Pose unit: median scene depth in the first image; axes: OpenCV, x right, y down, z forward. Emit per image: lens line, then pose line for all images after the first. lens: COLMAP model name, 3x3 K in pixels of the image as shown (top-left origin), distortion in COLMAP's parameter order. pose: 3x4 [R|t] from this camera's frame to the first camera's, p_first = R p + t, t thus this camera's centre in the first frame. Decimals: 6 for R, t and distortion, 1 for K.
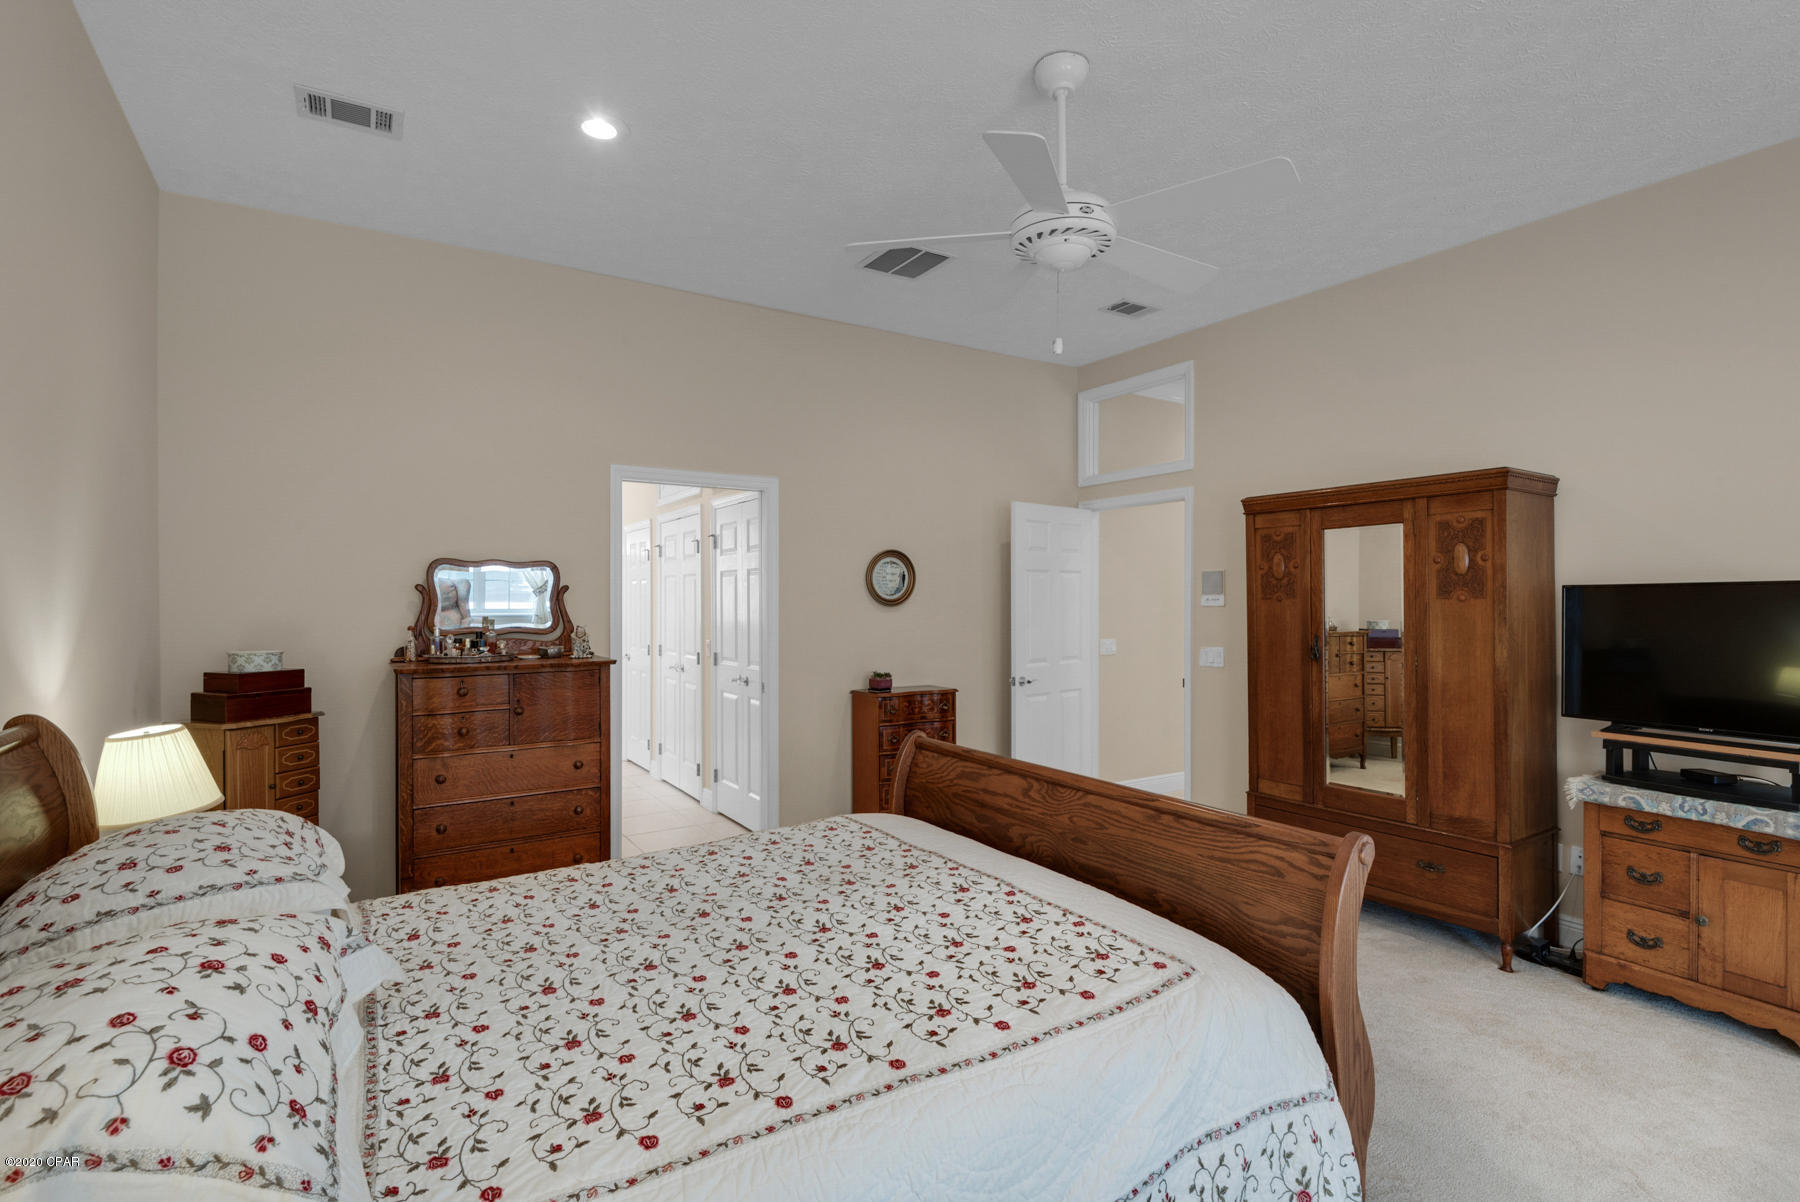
lens RADIAL K [[870.4, 0, 910.7], [0, 870.4, 606.1], [0, 0, 1]] dist [0.023972, -0.013928]
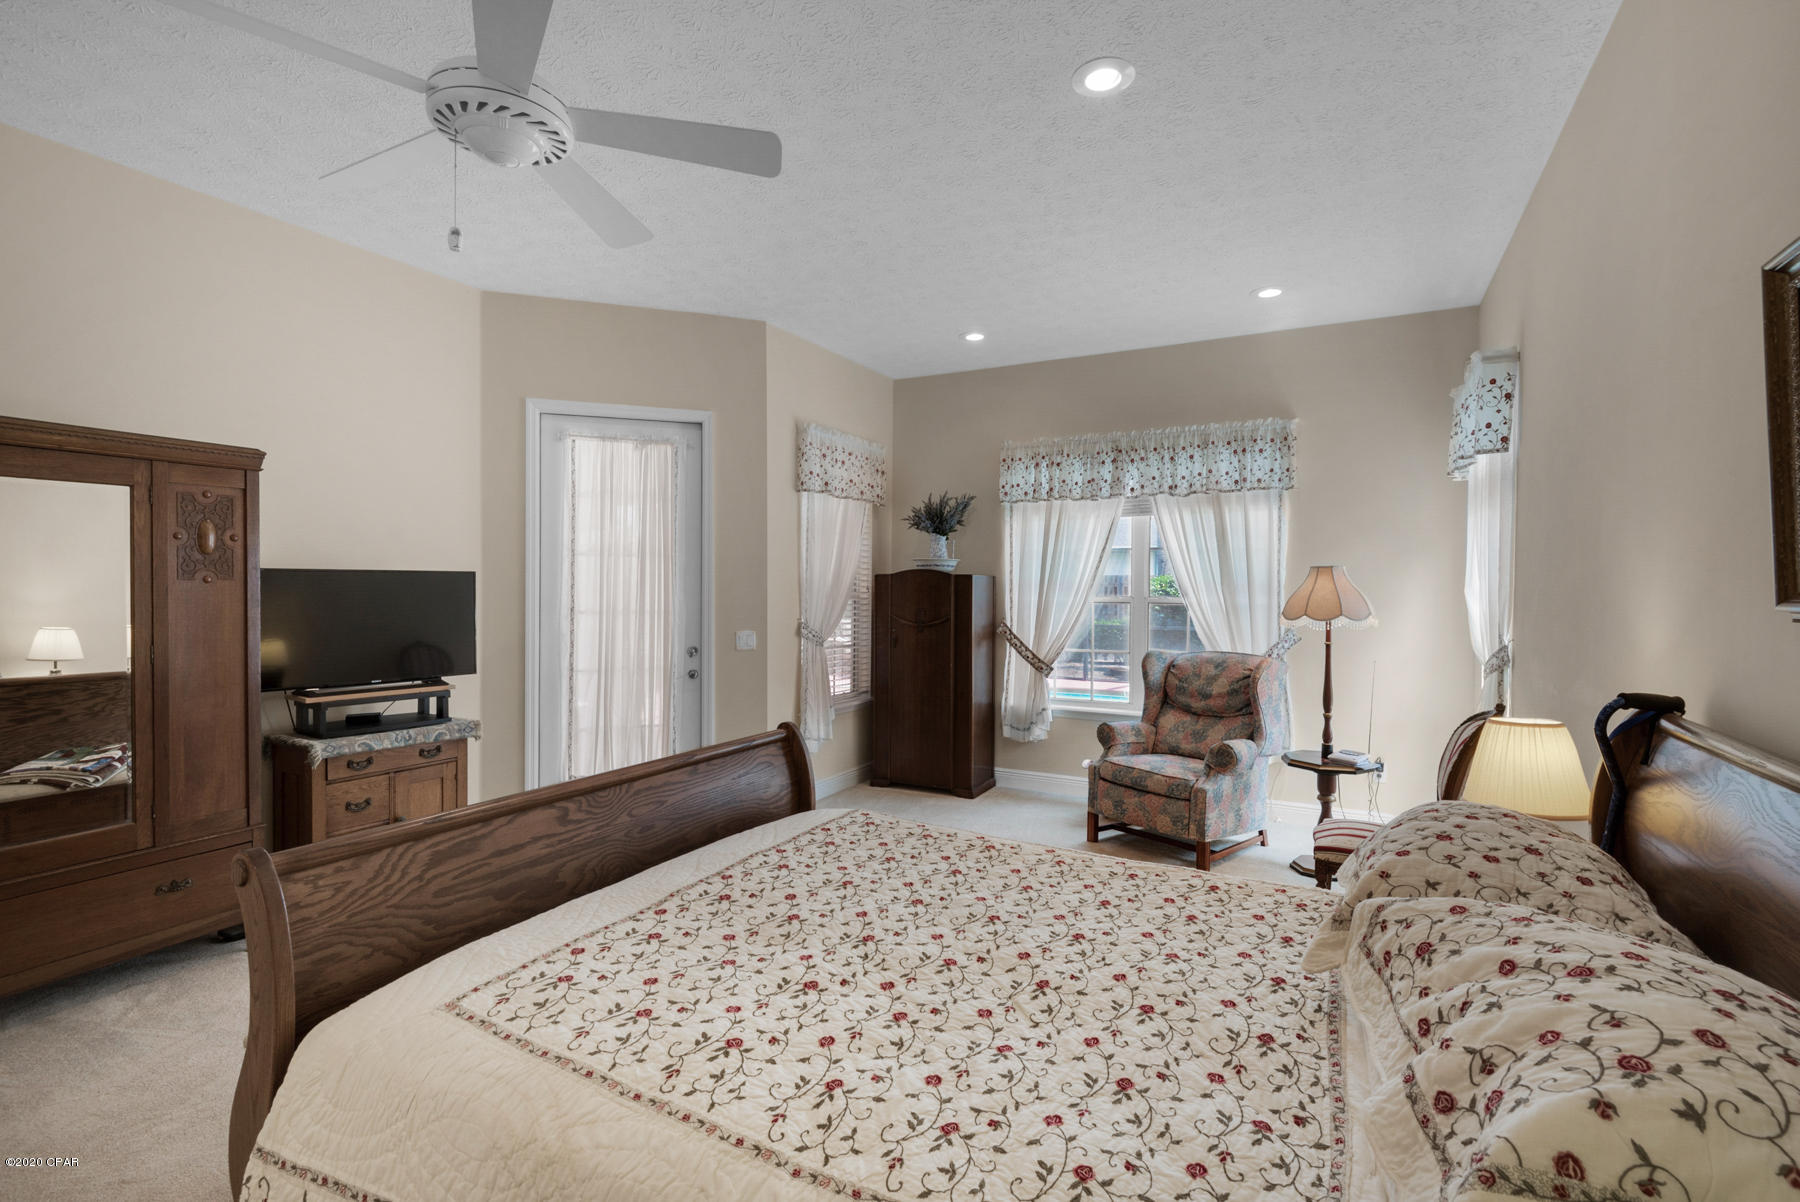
lens RADIAL K [[832.4, 0, 909.1], [0, 832.4, 591.9], [0, 0, 1]] dist [0.017289, -0.008271]
pose [[-0.551081, -0.009261, 0.834401, -0.576525], [-0.014838, 0.999889, 0.001298, -0.009484], [-0.834320, -0.011665, -0.551157, 0.973653]]
